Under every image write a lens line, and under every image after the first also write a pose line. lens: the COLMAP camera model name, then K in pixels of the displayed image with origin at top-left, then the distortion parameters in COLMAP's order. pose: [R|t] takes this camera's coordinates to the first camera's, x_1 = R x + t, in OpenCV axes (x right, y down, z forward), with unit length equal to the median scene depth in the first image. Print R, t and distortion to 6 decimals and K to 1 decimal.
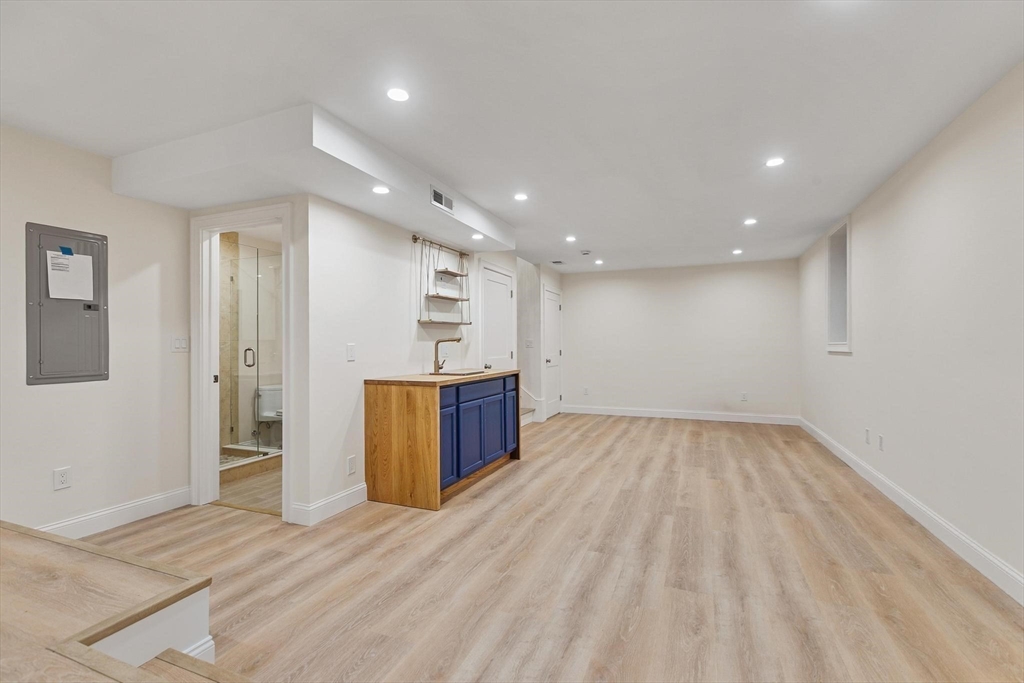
lens RADIAL K [[453.5, 0, 514.9], [0, 453.5, 346.5], [0, 0, 1]] dist [-0.000258, -0.000260]
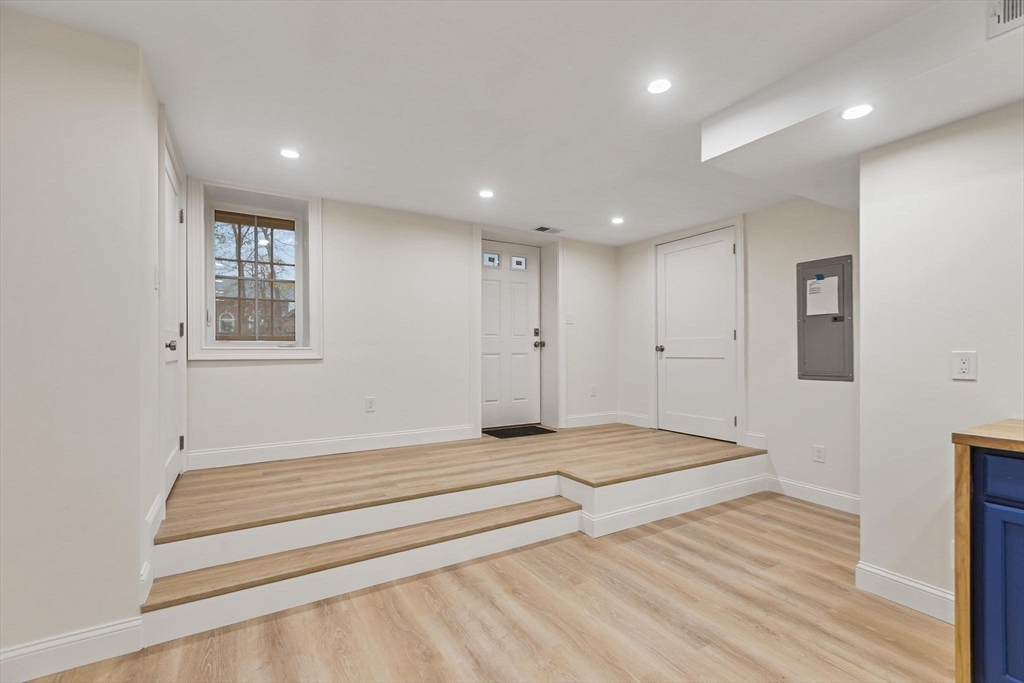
lens RADIAL K [[453.5, 0, 514.9], [0, 453.5, 346.5], [0, 0, 1]] dist [-0.000258, -0.000260]
pose [[-0.594772, 0.000814, -0.803894, 0.570265], [0.000339, 1.000000, 0.000761, -0.016132], [0.803894, 0.000180, -0.594772, 1.098926]]
